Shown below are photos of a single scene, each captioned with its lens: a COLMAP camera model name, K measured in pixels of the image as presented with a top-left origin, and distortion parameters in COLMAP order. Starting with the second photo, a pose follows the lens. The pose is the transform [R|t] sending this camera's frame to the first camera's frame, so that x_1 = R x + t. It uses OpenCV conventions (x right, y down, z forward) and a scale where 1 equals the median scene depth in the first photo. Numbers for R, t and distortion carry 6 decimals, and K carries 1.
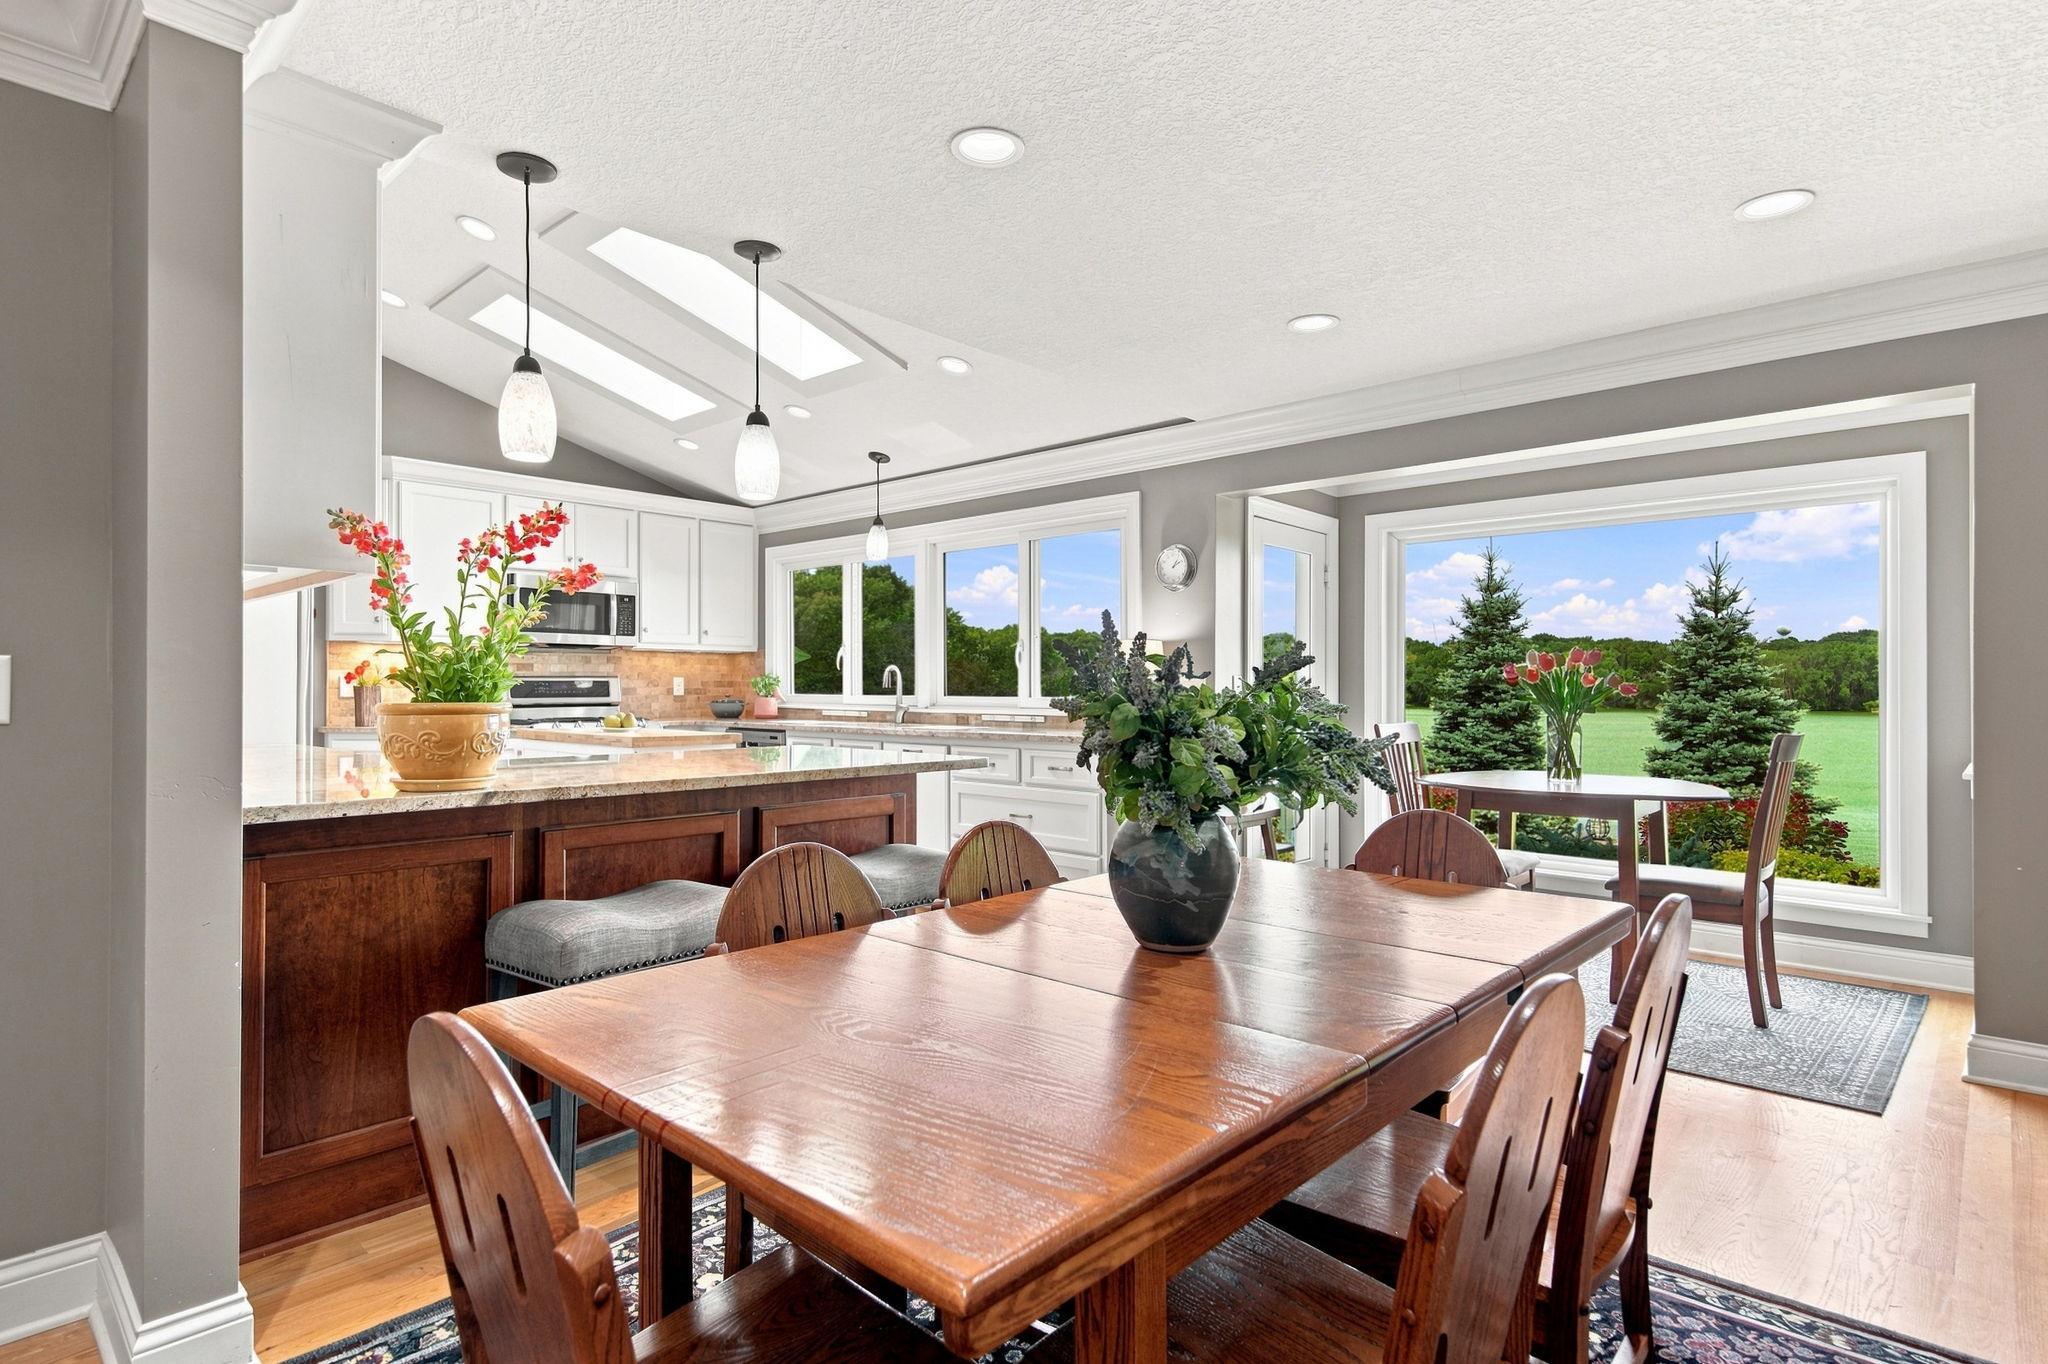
lens RADIAL K [[1041.3, 0, 1024.0], [0, 1041.3, 682.0], [0, 0, 1]] dist [0.003172, 0.000514]
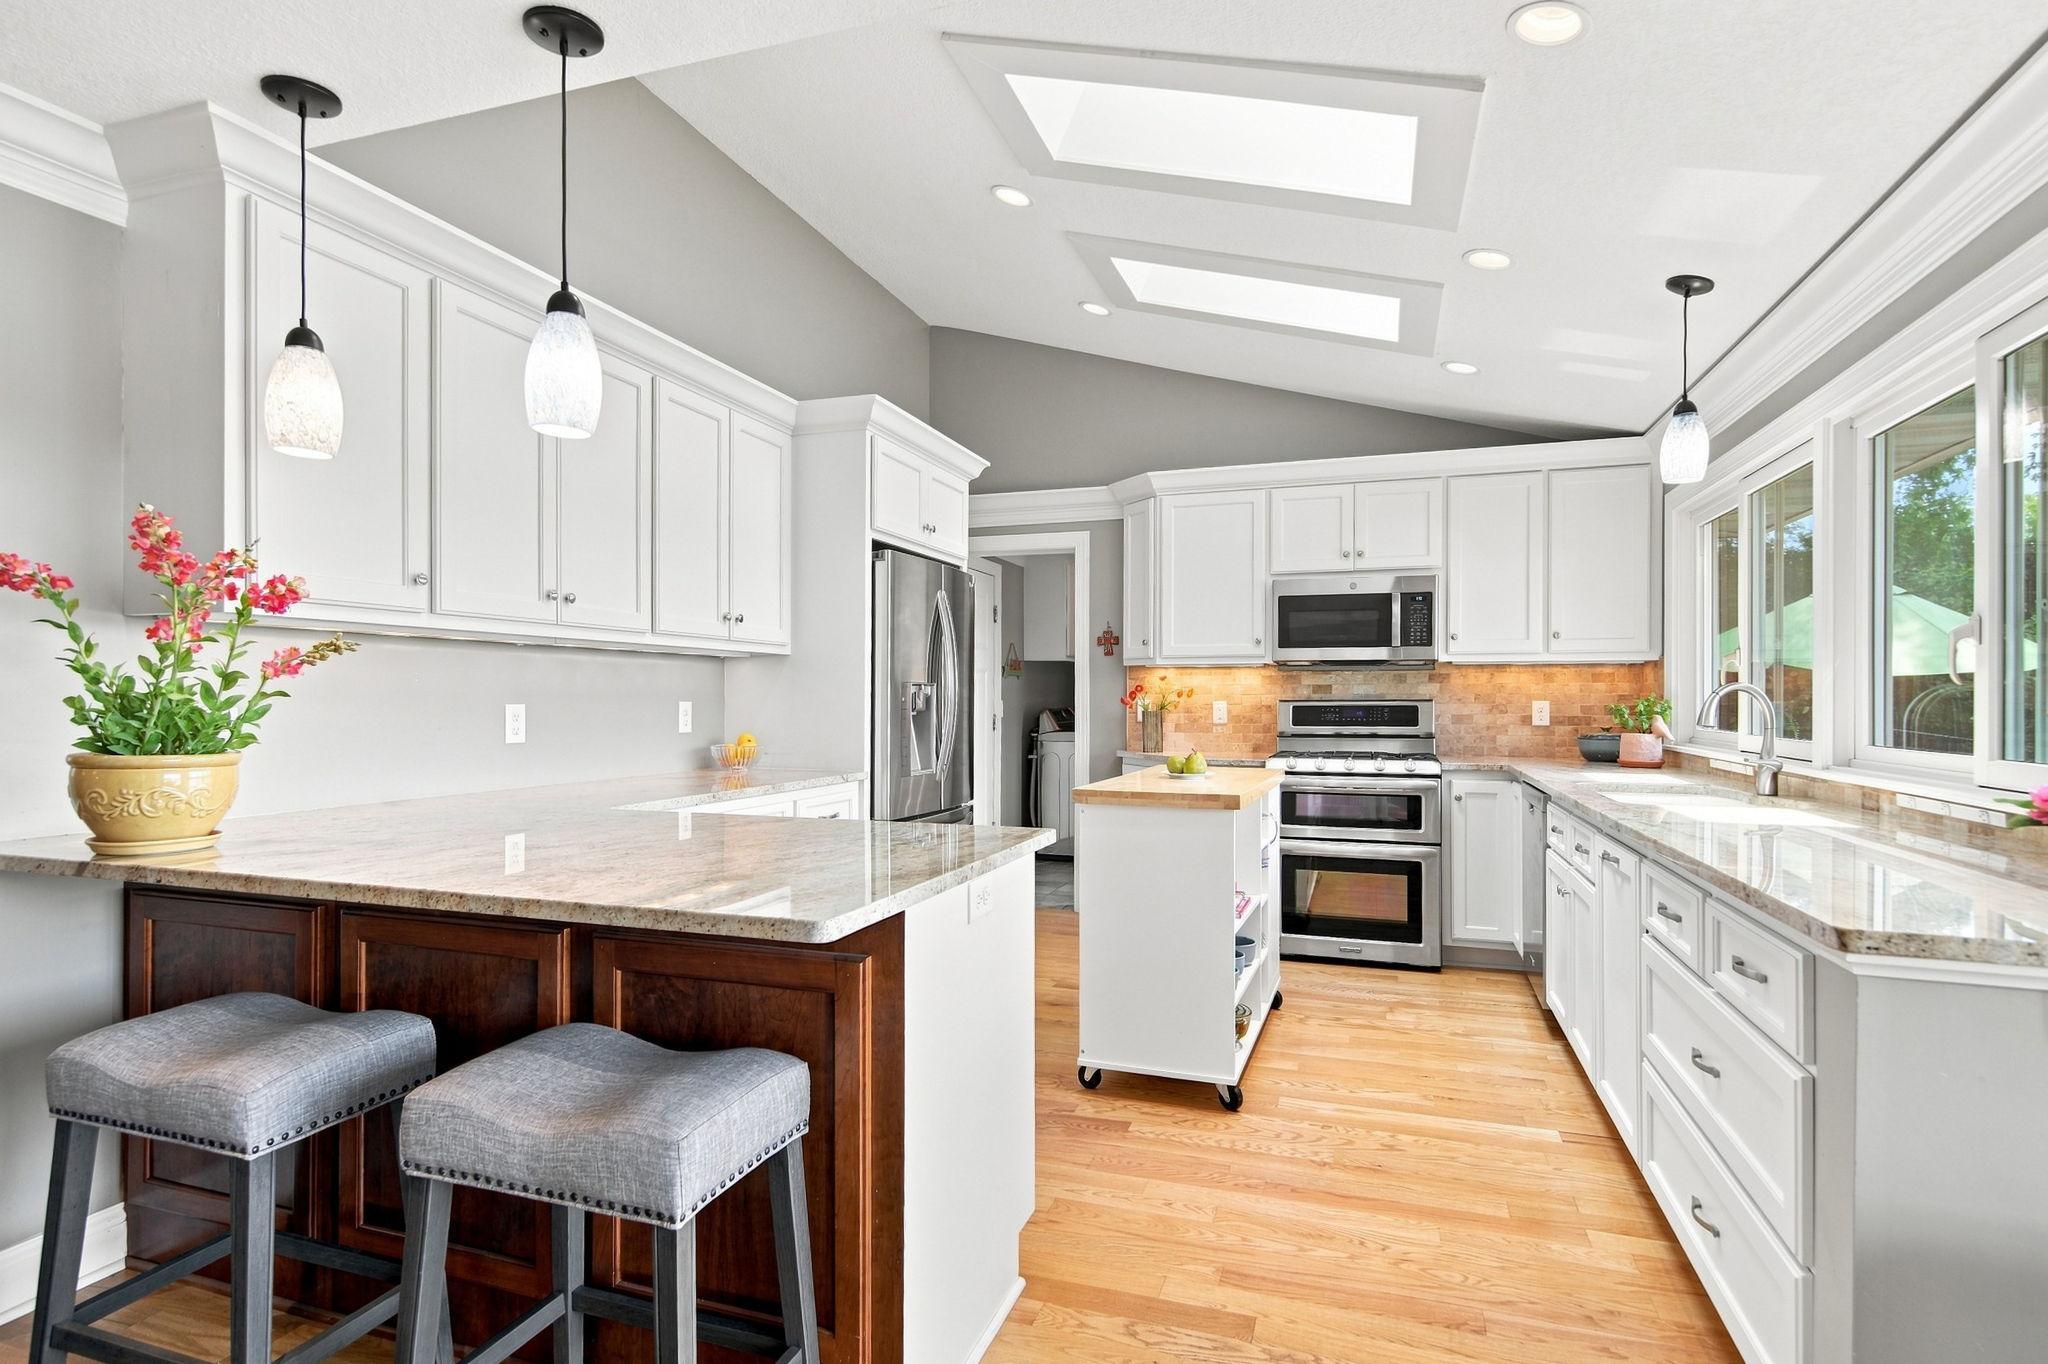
lens RADIAL K [[1041.3, 0, 1024.0], [0, 1041.3, 682.0], [0, 0, 1]] dist [0.003172, 0.000514]
pose [[0.404834, -0.014082, -0.914282, 0.217458], [0.003087, 0.999897, -0.014033, -0.010223], [0.914385, 0.002858, 0.404836, 0.507850]]
